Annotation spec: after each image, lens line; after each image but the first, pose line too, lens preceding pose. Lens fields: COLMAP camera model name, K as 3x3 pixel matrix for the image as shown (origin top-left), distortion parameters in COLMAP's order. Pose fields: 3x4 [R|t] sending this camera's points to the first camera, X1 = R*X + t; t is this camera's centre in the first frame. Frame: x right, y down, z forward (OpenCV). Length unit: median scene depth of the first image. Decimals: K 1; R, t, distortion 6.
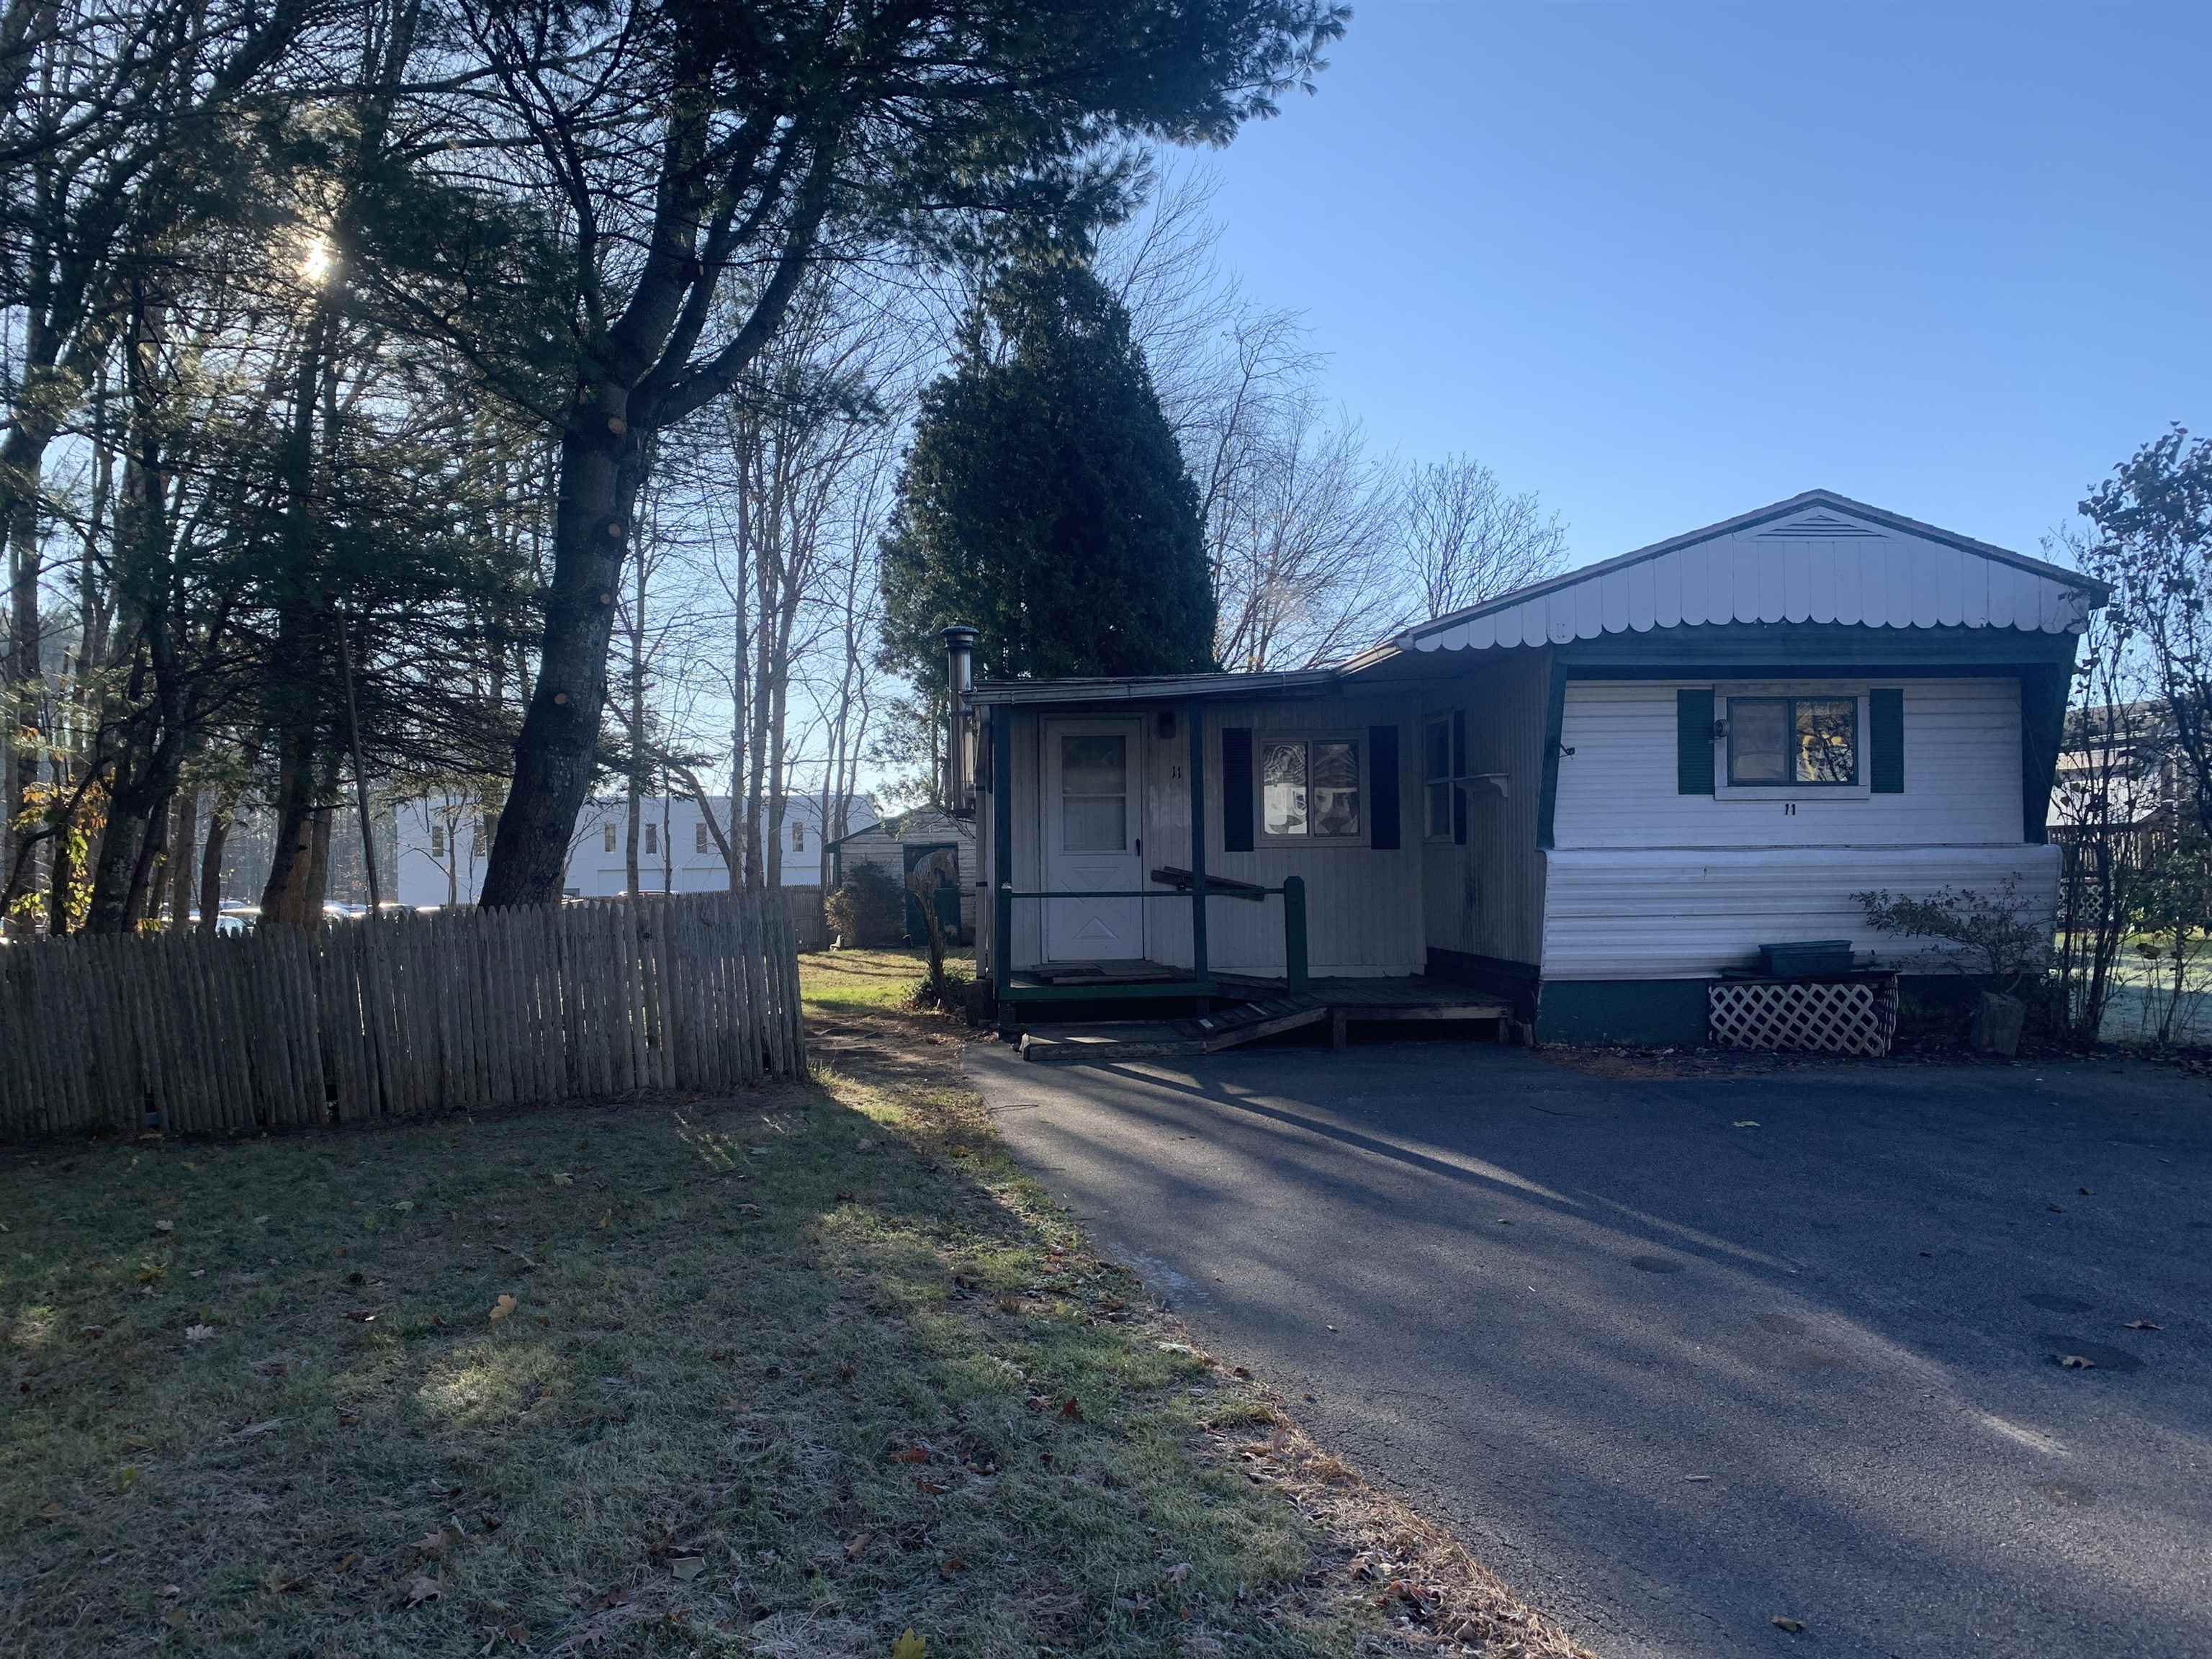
lens RADIAL K [[1673.8, 0, 1105.4], [0, 1673.8, 829.8], [0, 0, 1]] dist [0.004252, 0.000329]
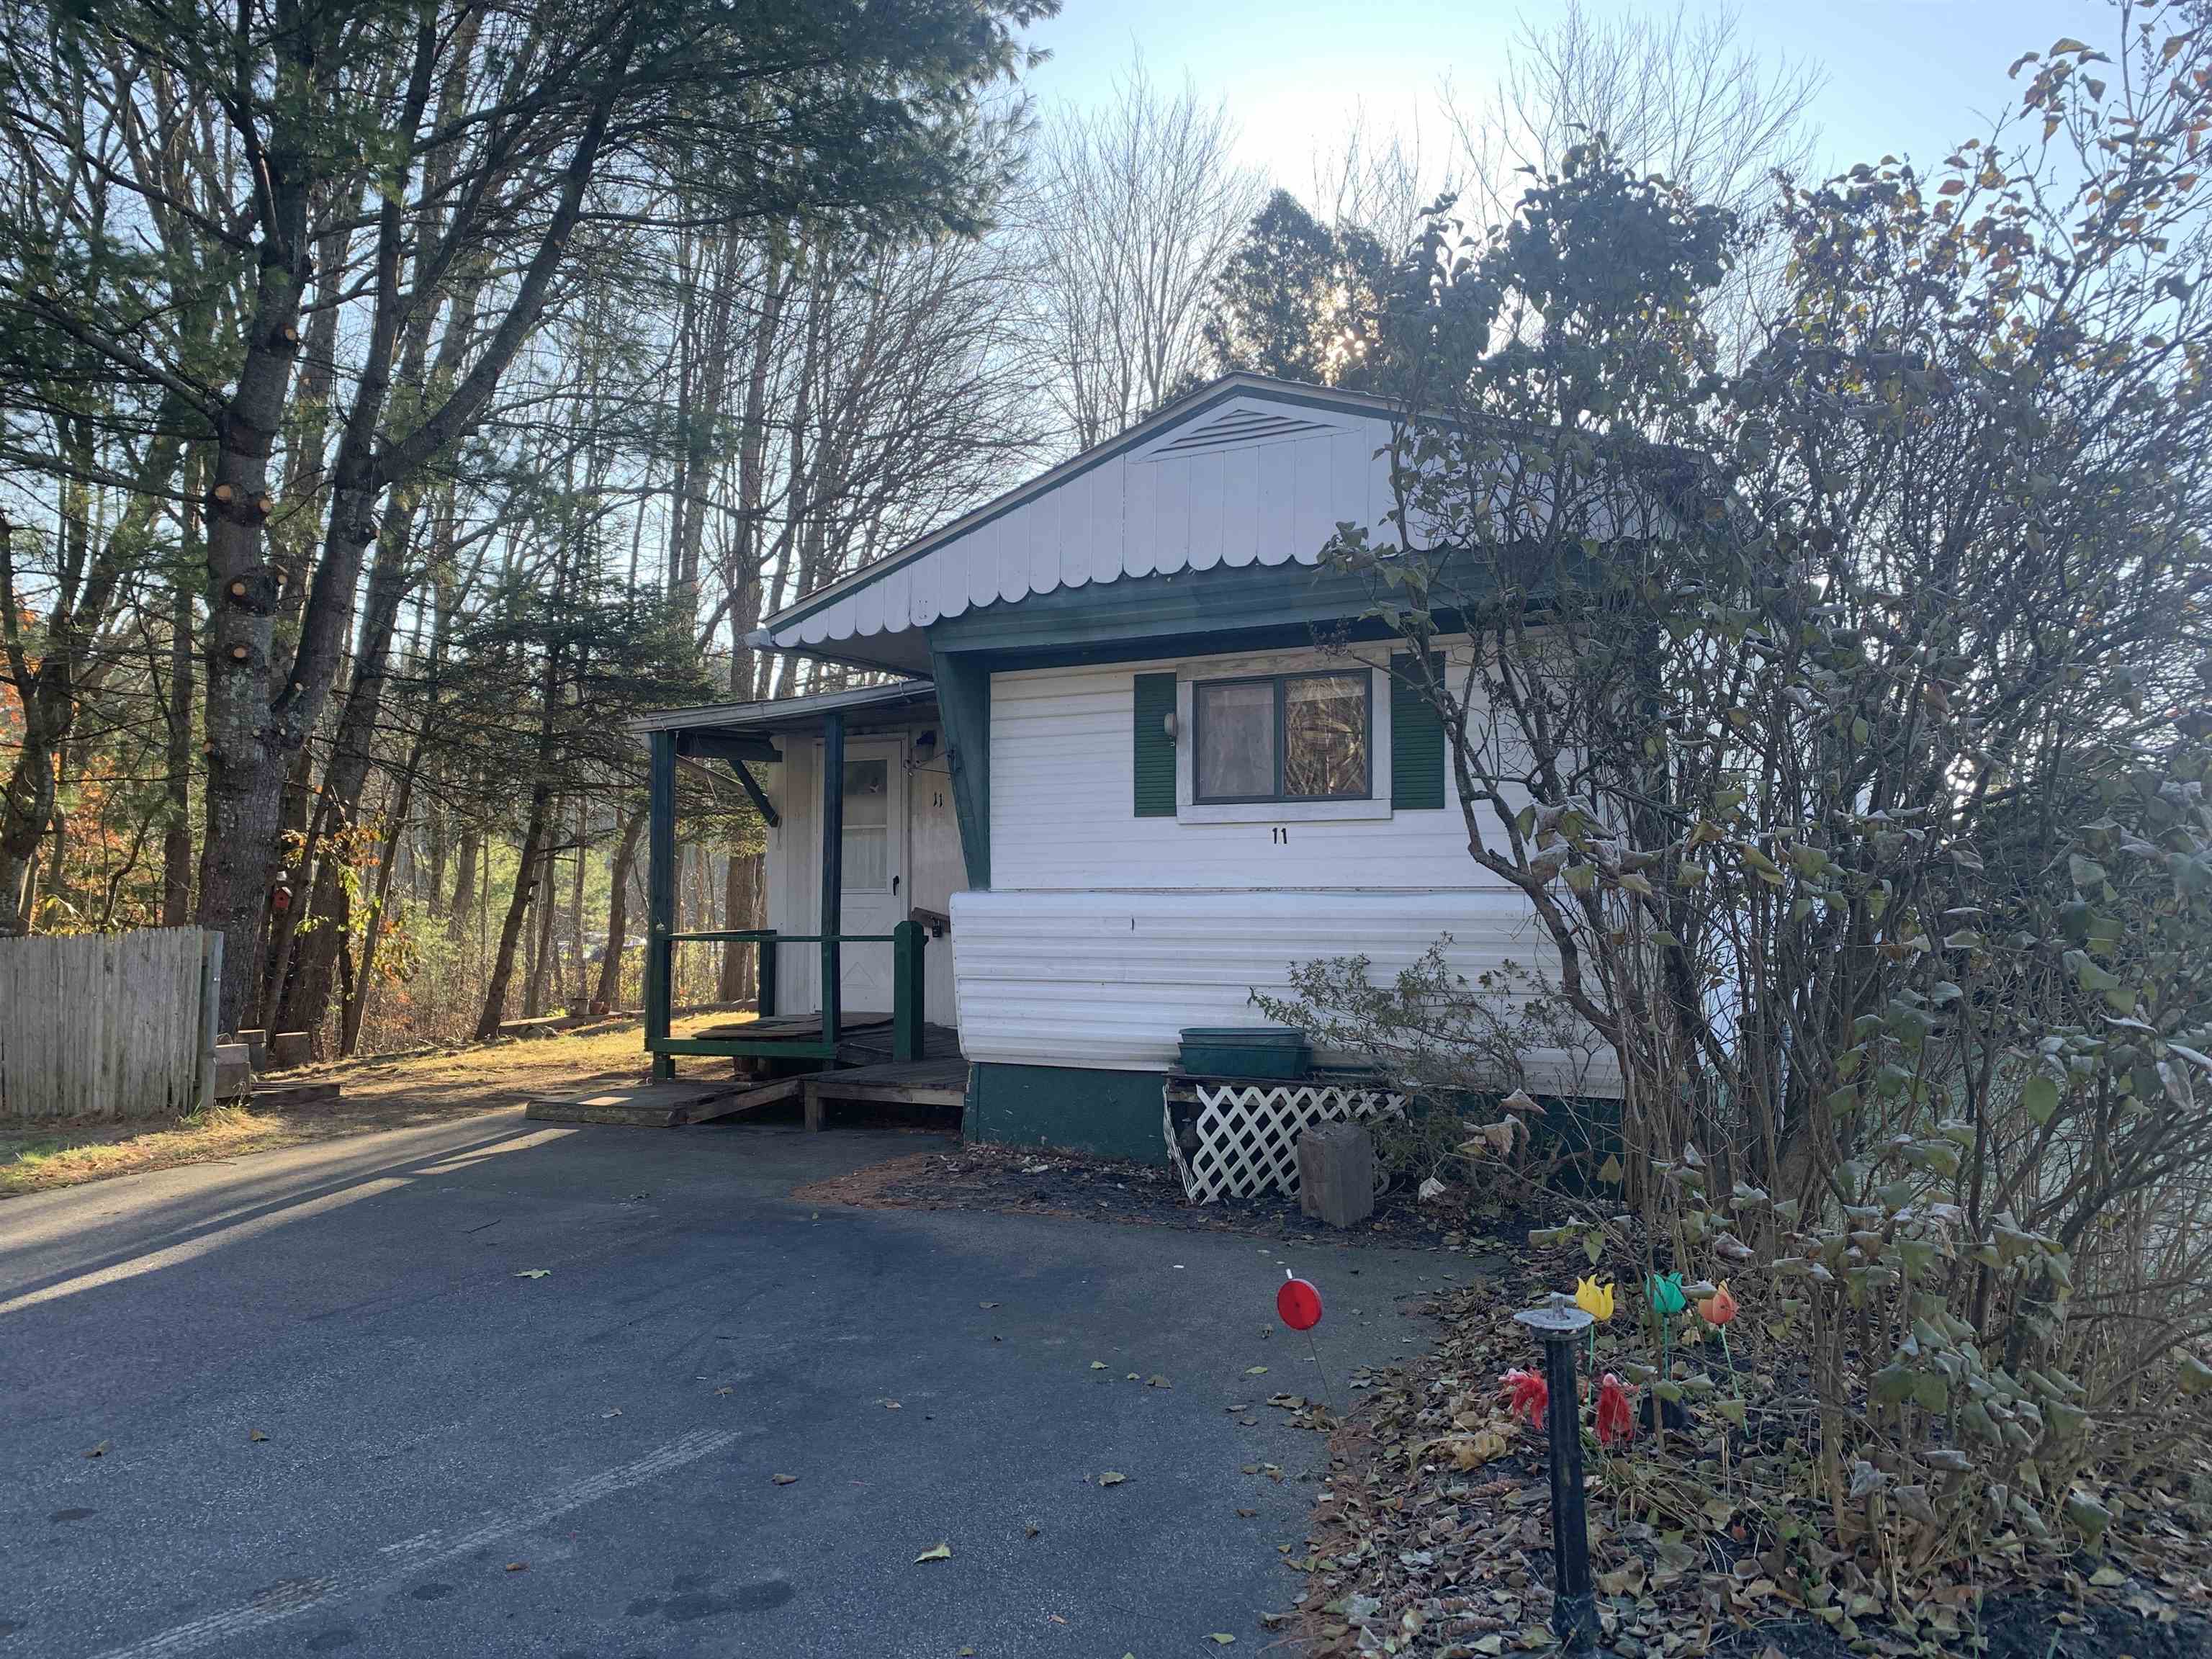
lens RADIAL K [[1673.8, 0, 1100.2], [0, 1673.8, 748.3], [0, 0, 1]] dist [0.004252, 0.000329]
pose [[0.823900, -0.041907, -0.565183, 0.745143], [-0.007839, 0.996324, -0.085301, 0.011540], [0.566681, 0.074710, 0.820543, 0.387862]]
